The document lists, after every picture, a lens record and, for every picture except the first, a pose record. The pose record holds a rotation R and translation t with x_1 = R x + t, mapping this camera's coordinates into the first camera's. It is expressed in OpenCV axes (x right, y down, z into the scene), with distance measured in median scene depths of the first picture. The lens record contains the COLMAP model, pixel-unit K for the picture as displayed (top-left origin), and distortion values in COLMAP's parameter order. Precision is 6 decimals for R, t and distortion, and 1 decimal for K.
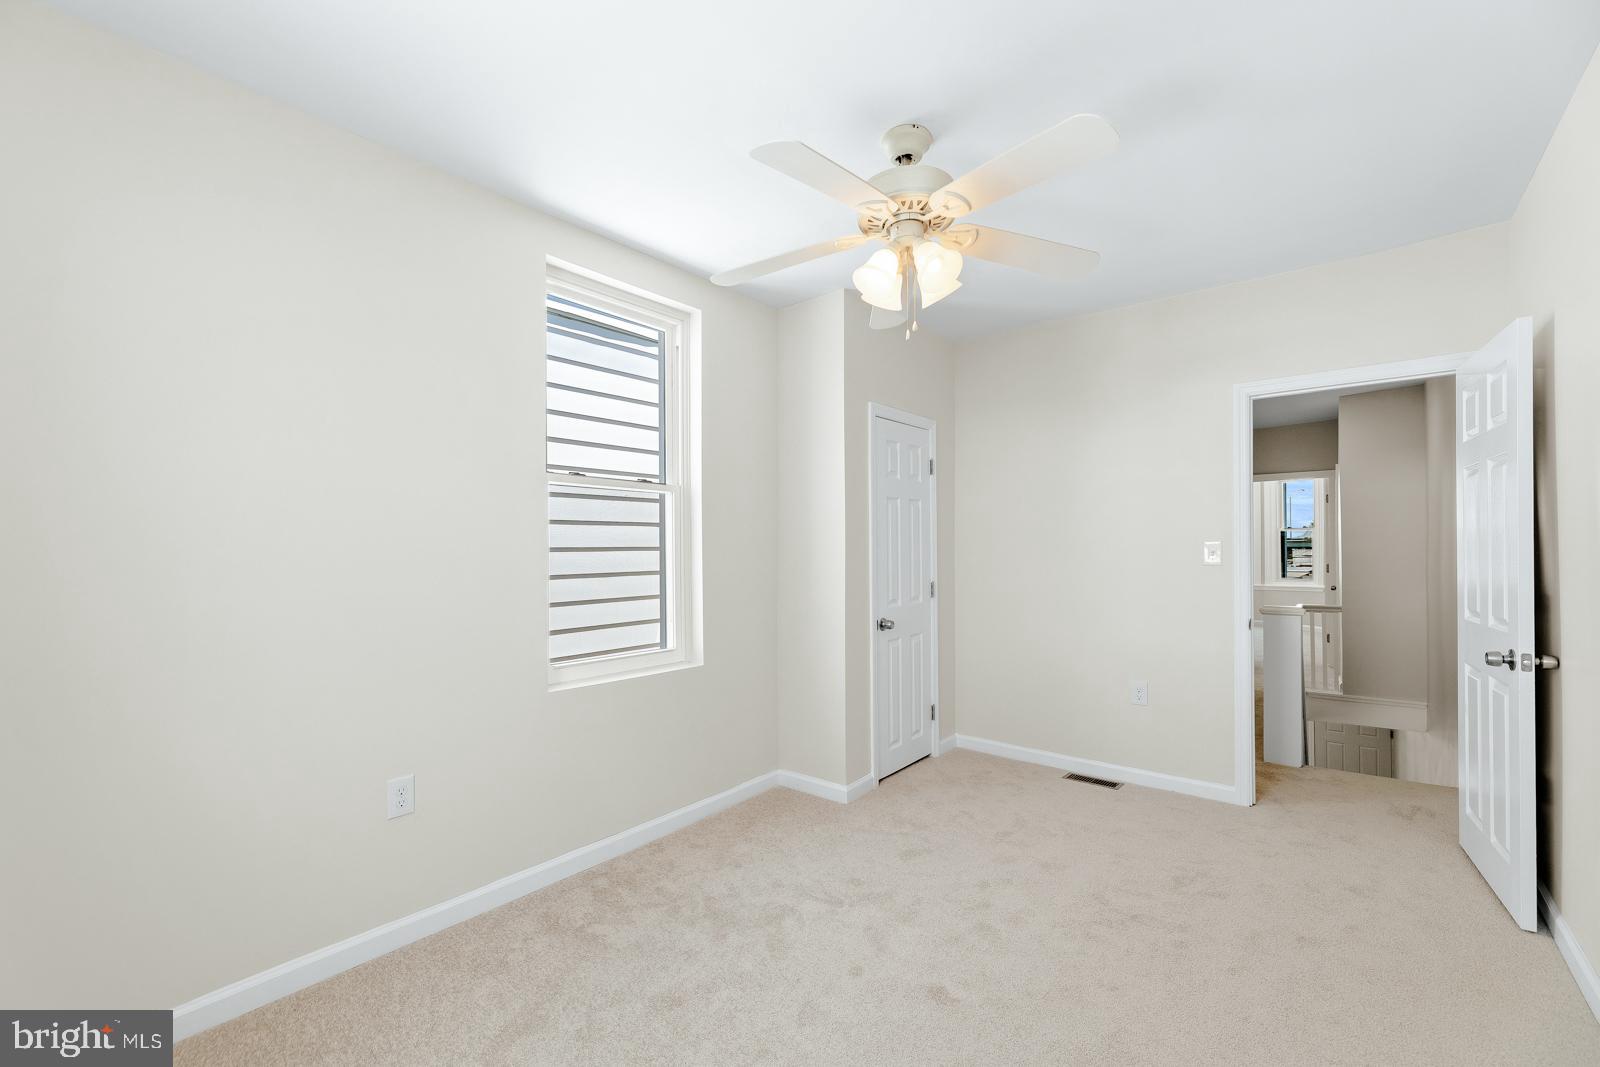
lens RADIAL K [[652.2, 0, 816.5], [0, 652.2, 526.7], [0, 0, 1]] dist [-0.001726, -0.000476]
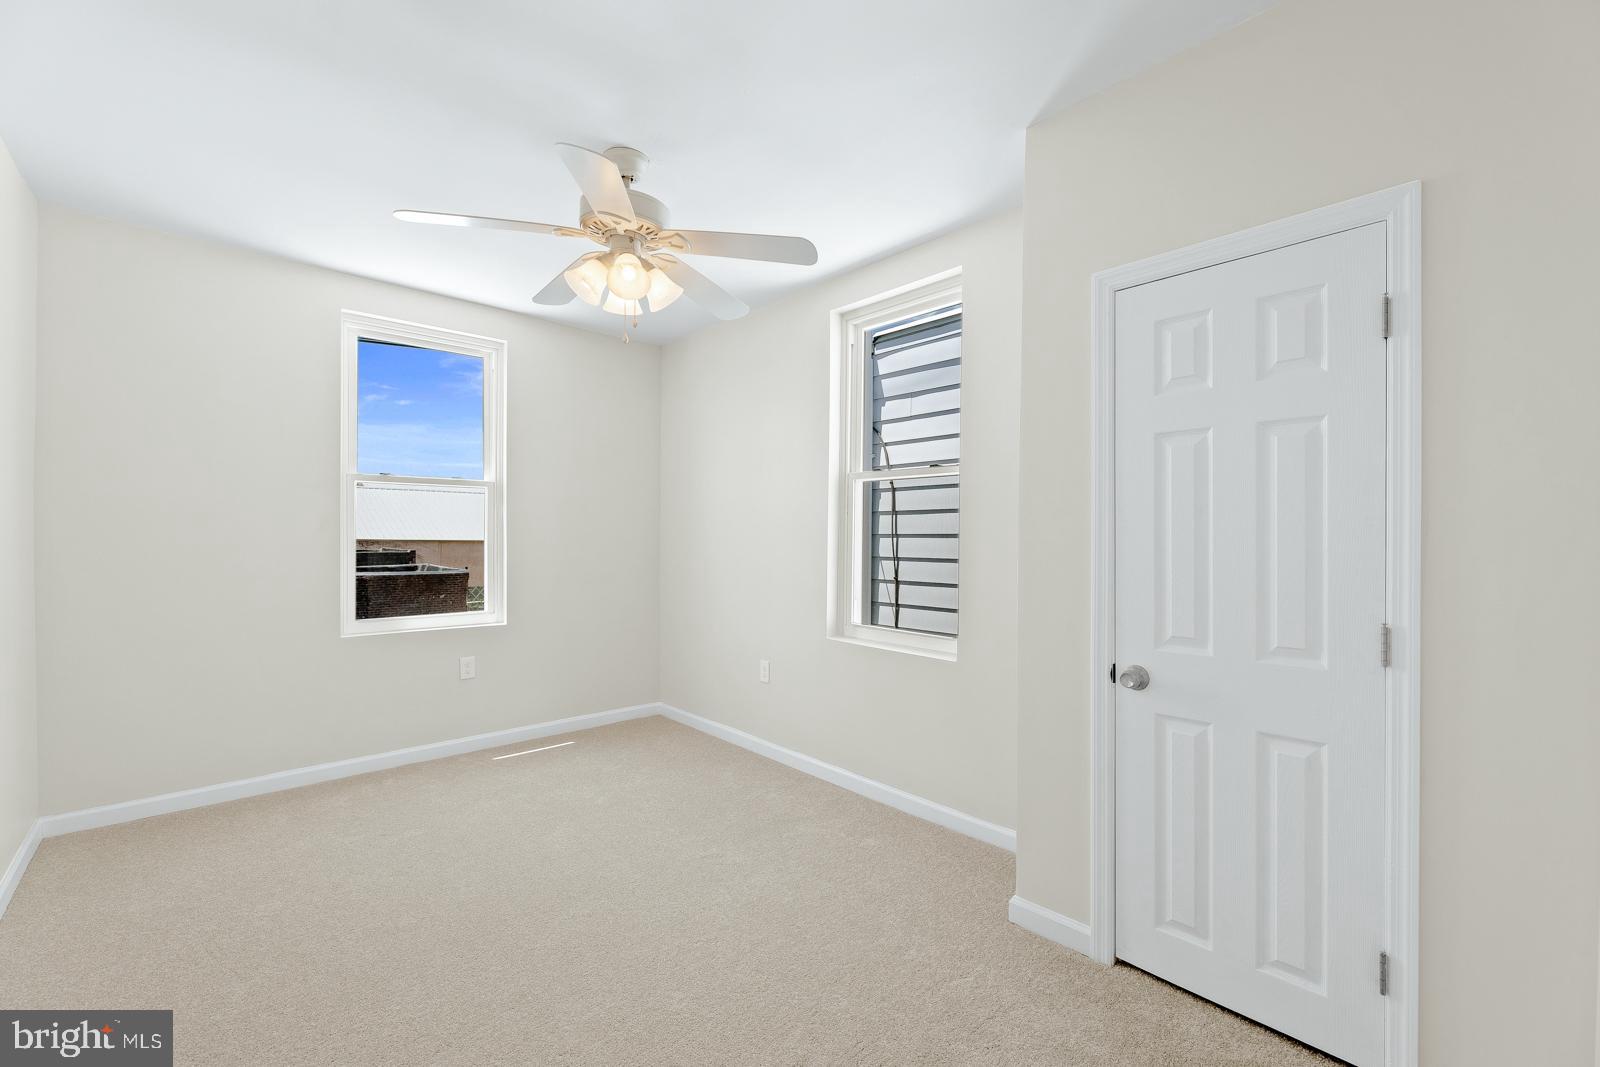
lens RADIAL K [[650.5, 0, 806.2], [0, 650.5, 522.7], [0, 0, 1]] dist [-0.000548, -0.000068]
pose [[-0.129006, -0.010969, -0.991583, 0.676919], [0.031268, 0.999397, -0.015124, 0.024257], [0.991151, -0.032956, -0.128585, 0.828830]]
